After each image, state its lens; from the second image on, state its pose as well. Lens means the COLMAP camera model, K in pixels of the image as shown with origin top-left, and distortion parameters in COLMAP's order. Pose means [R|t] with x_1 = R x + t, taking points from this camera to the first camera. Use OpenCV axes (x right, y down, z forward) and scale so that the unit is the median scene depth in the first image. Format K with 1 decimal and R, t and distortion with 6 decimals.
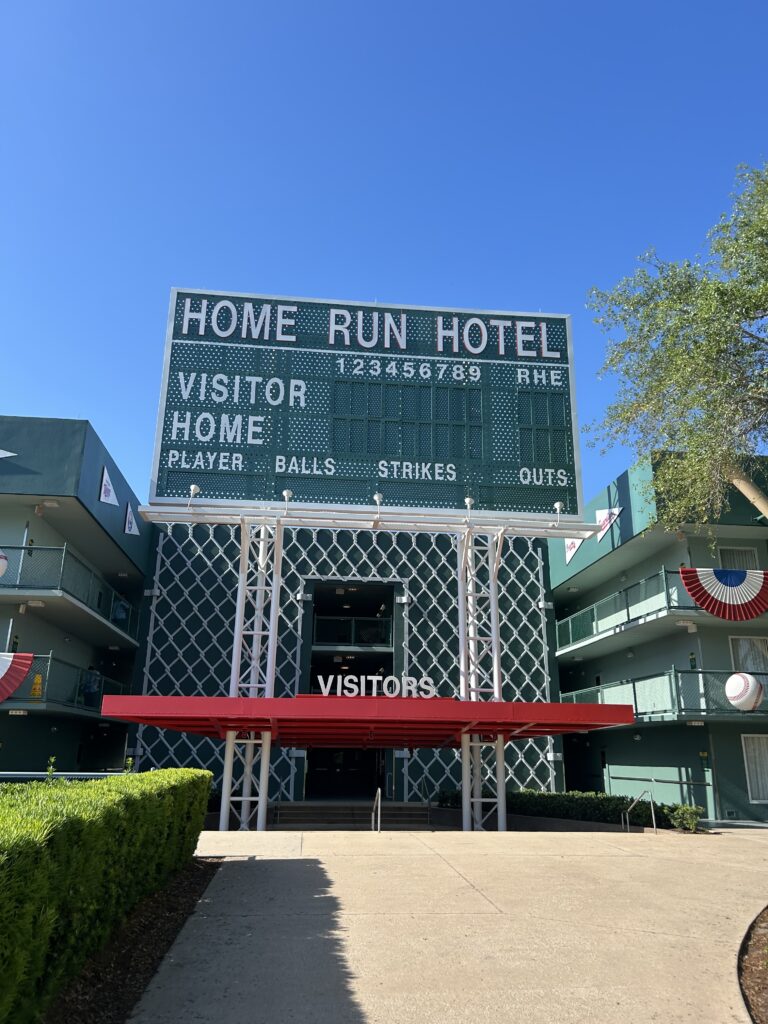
lens RADIAL K [[768.8, 0, 385.6], [0, 768.8, 512.5], [0, 0, 1]] dist [0.032453, -0.043791]
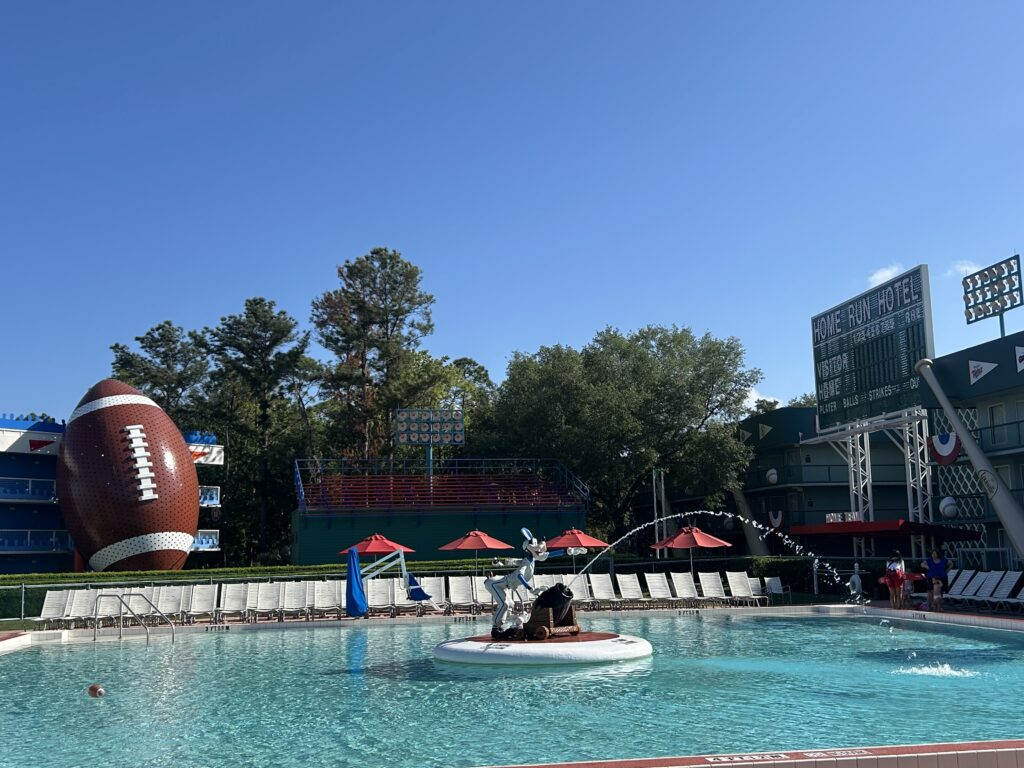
lens RADIAL K [[1131.8, 0, 518.2], [0, 1131.8, 389.9], [0, 0, 1]] dist [0.023455, 0.000000]
pose [[0.087150, -0.157135, -0.983724, 2.415384], [0.351644, 0.928768, -0.117204, -0.044217], [0.932068, -0.335706, 0.136197, -0.133169]]
